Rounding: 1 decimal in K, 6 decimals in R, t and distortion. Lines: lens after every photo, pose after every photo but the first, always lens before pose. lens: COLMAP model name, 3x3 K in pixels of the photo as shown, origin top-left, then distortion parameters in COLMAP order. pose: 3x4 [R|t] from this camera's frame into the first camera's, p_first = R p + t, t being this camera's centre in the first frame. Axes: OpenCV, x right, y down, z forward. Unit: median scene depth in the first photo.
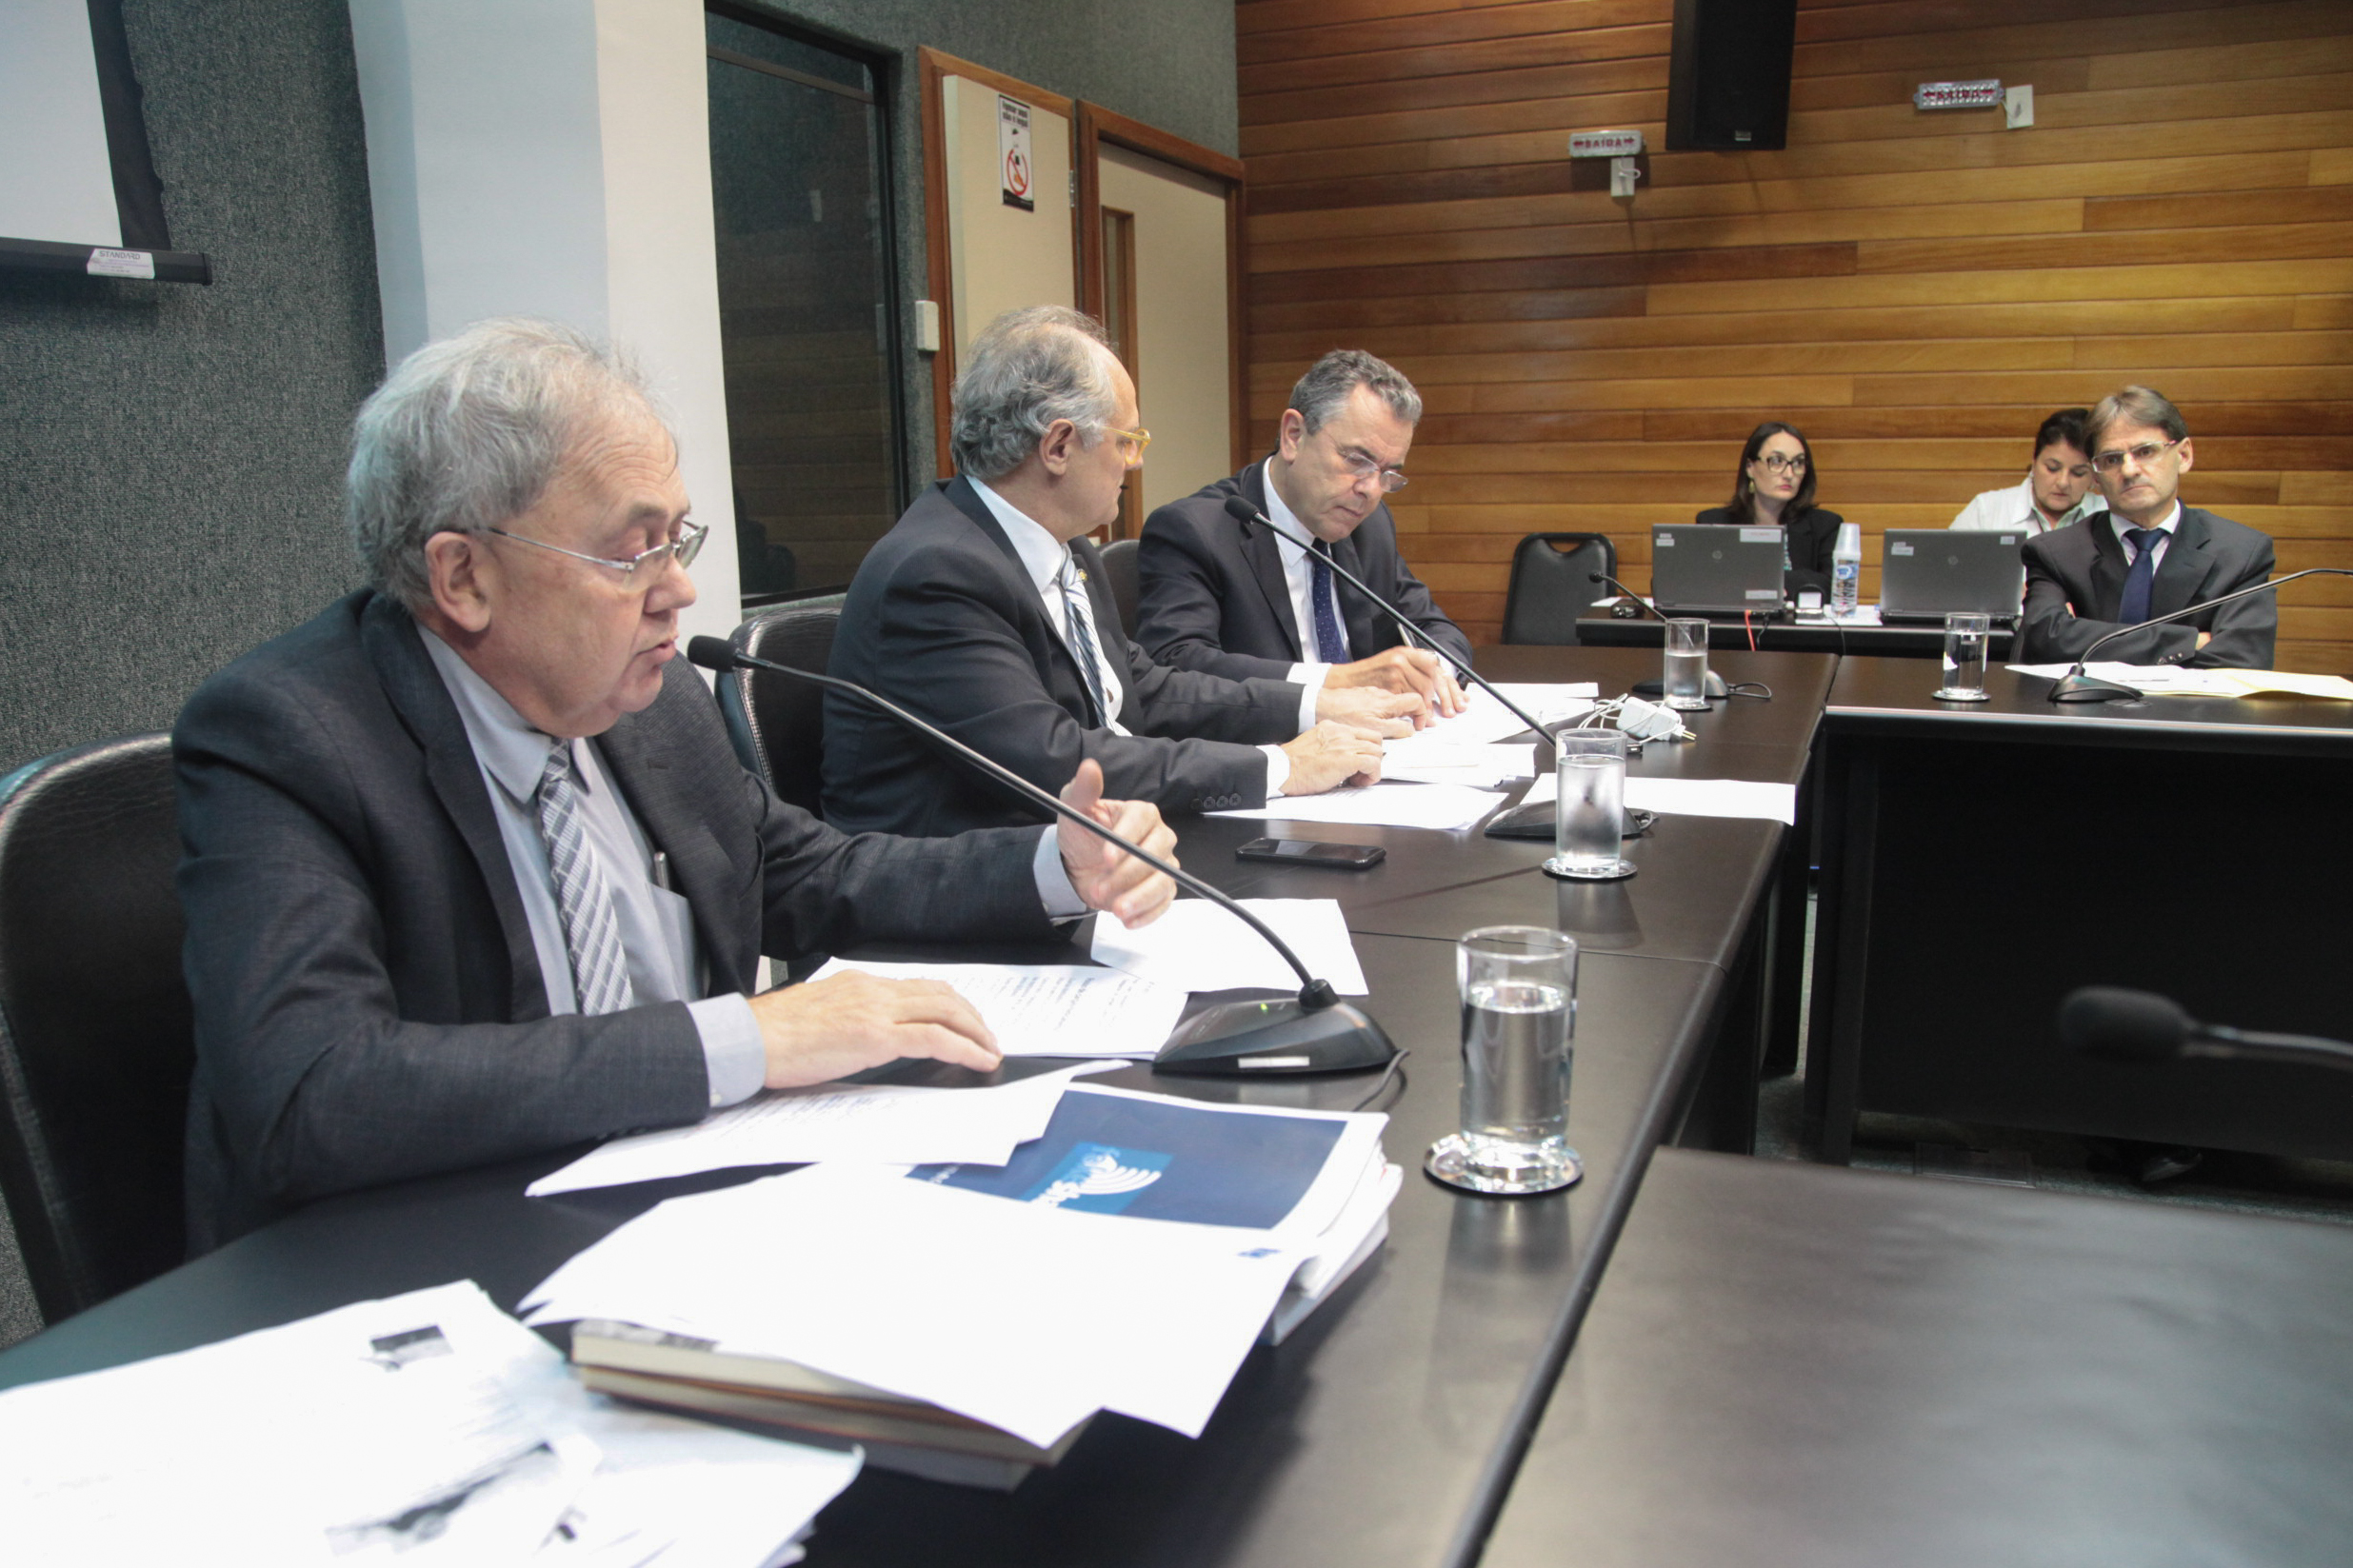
lens RADIAL K [[1842.0, 0, 1174.4], [0, 1842.0, 890.9], [0, 0, 1]] dist [-0.119680, 0.065485]
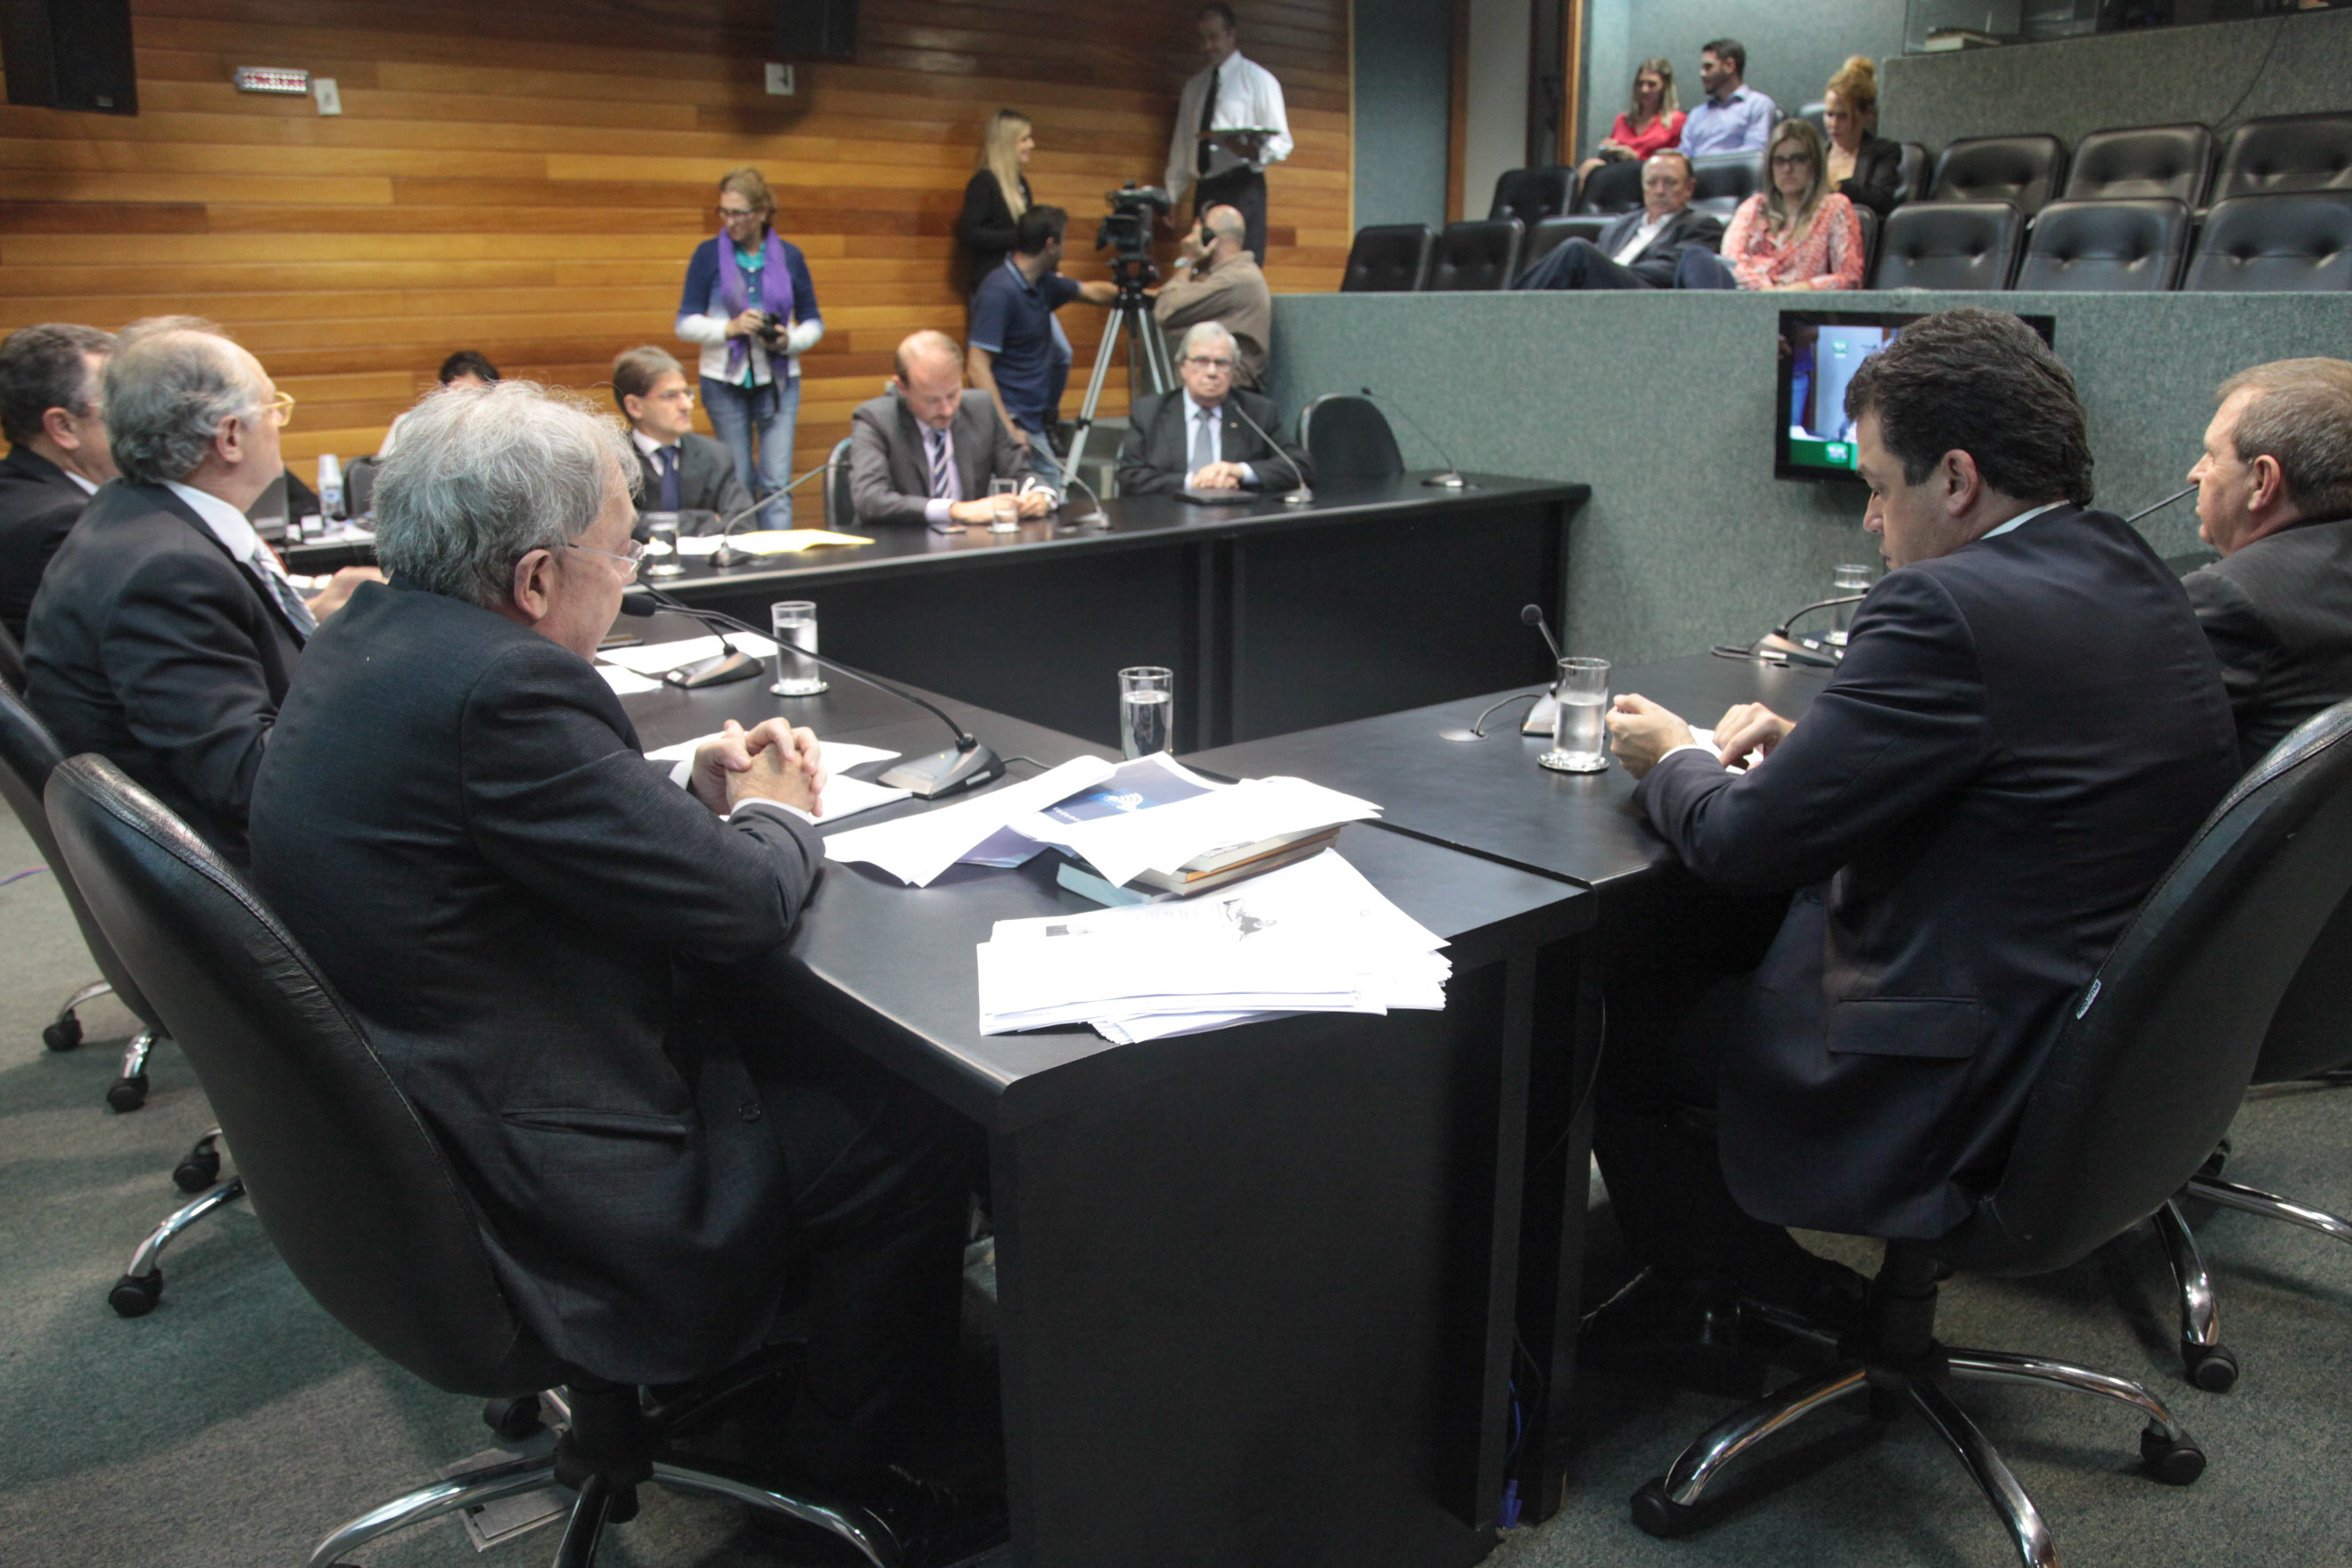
lens RADIAL K [[1841.3, 0, 1173.9], [0, 1841.3, 890.9], [0, 0, 1]] dist [-0.119680, 0.065485]
pose [[0.431125, -0.257885, 0.864654, -0.893361], [0.199615, 0.961801, 0.187330, -0.066401], [-0.879935, 0.091836, 0.466134, -0.035314]]
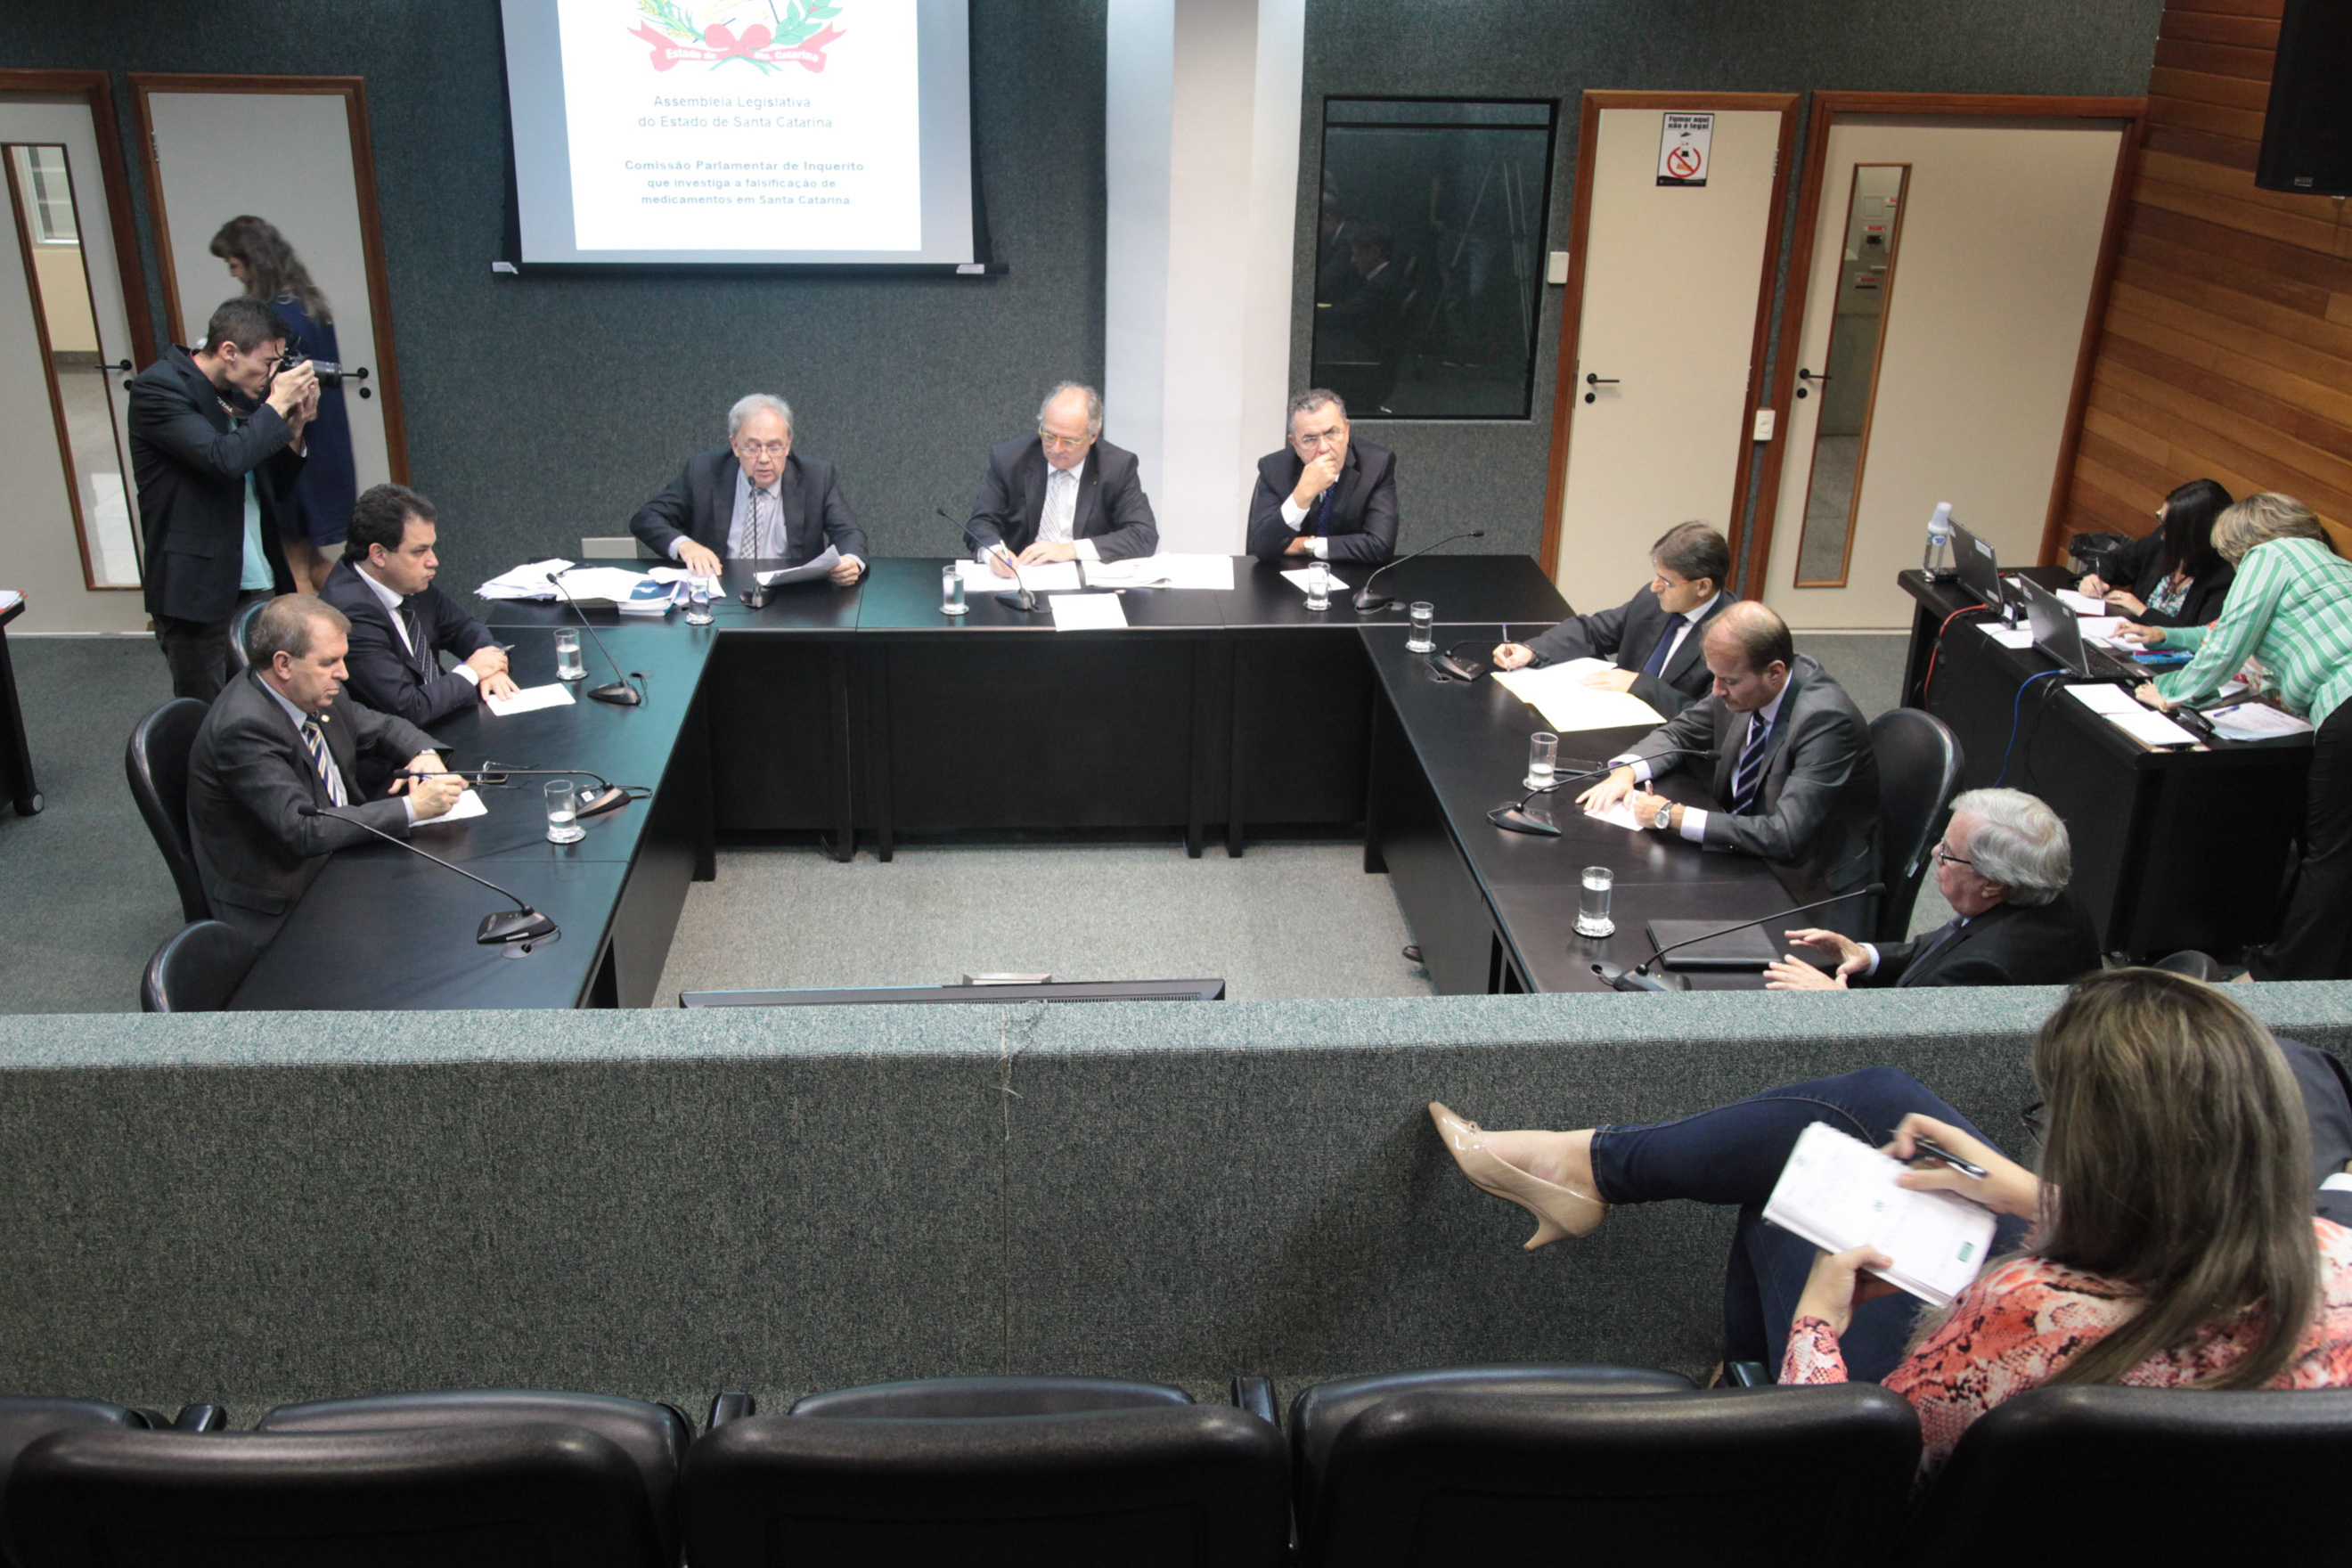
lens RADIAL K [[2081.5, 0, 1159.5], [0, 2081.5, 776.8], [0, 0, 1]] dist [-0.061786, 0.094144]
pose [[0.439634, 0.387521, -0.810277, 2.218826], [-0.240318, 0.919996, 0.309605, -0.615286], [0.865430, 0.058612, 0.497589, -0.305191]]
